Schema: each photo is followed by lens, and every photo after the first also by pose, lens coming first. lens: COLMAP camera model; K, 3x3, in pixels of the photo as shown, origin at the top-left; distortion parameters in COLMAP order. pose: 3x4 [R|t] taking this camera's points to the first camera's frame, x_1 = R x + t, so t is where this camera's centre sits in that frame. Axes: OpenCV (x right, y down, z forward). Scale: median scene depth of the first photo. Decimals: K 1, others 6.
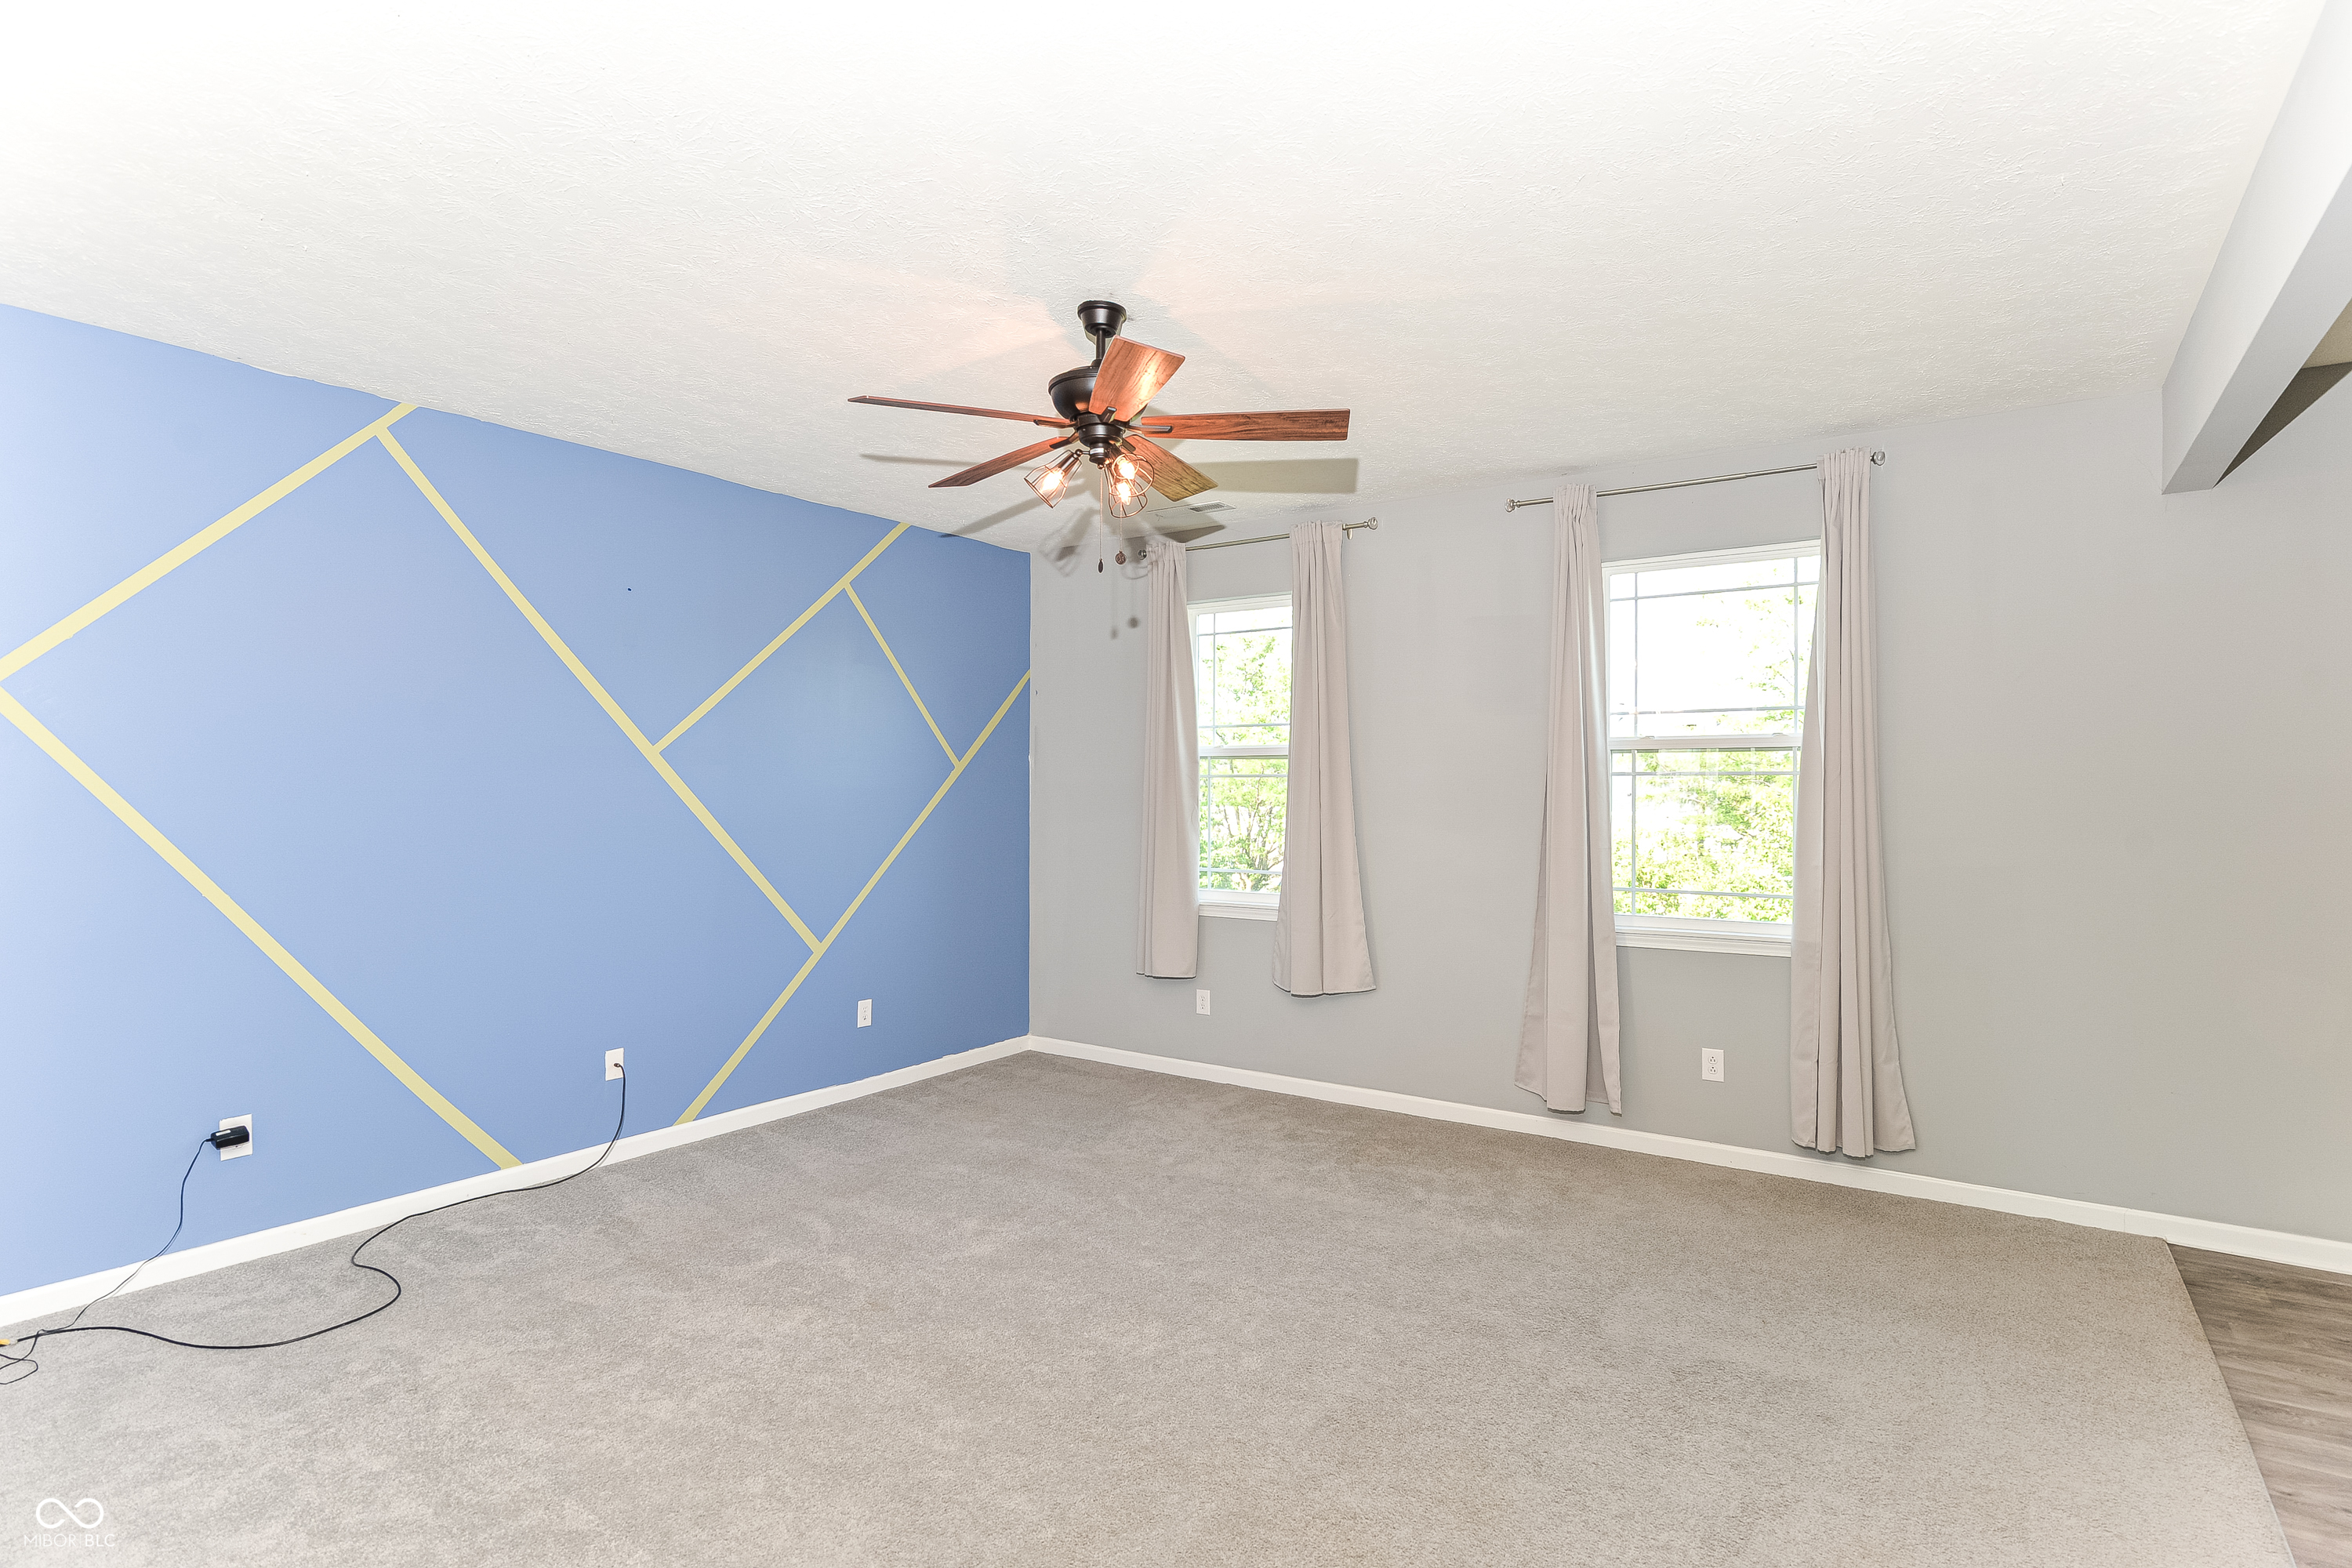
lens RADIAL K [[1162.4, 0, 1177.7], [0, 1162.4, 809.6], [0, 0, 1]] dist [-0.004445, -0.000464]
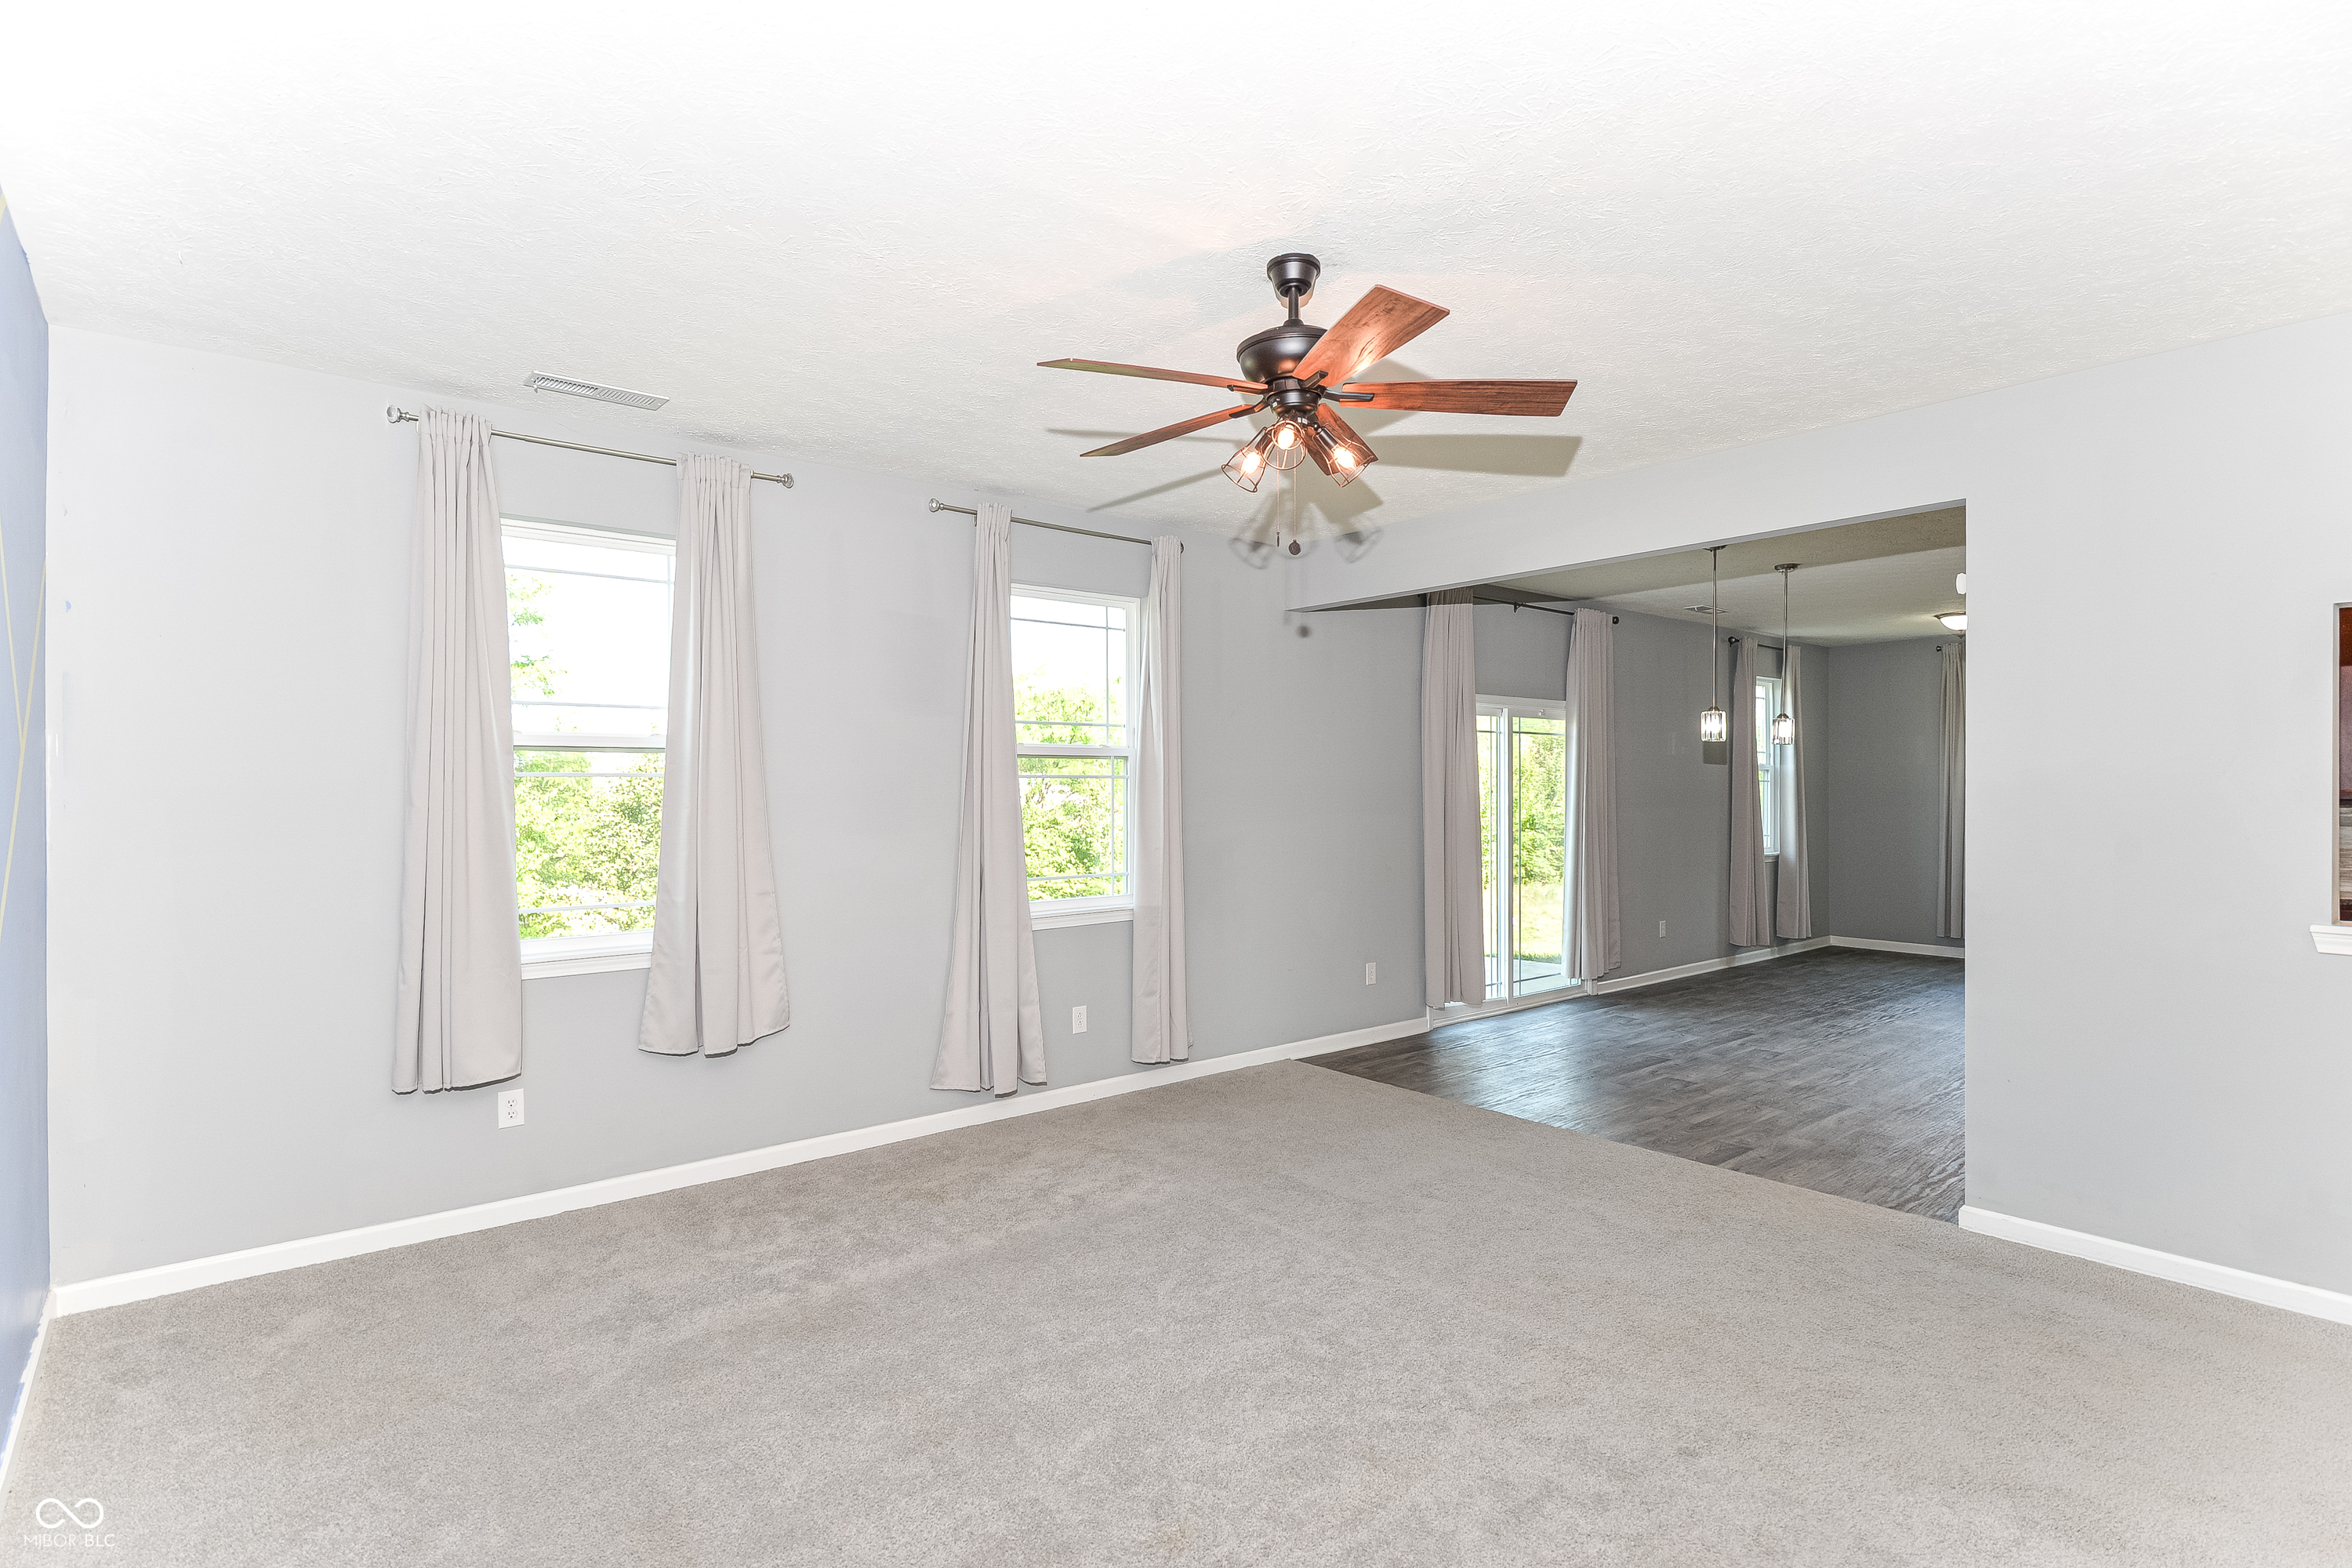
lens RADIAL K [[1162.4, 0, 1177.7], [0, 1162.4, 809.6], [0, 0, 1]] dist [-0.004445, -0.000464]
pose [[0.275195, -0.017530, 0.961229, -0.647692], [0.021678, 0.999693, 0.012025, -0.010064], [-0.961144, 0.017528, 0.275491, 0.551825]]
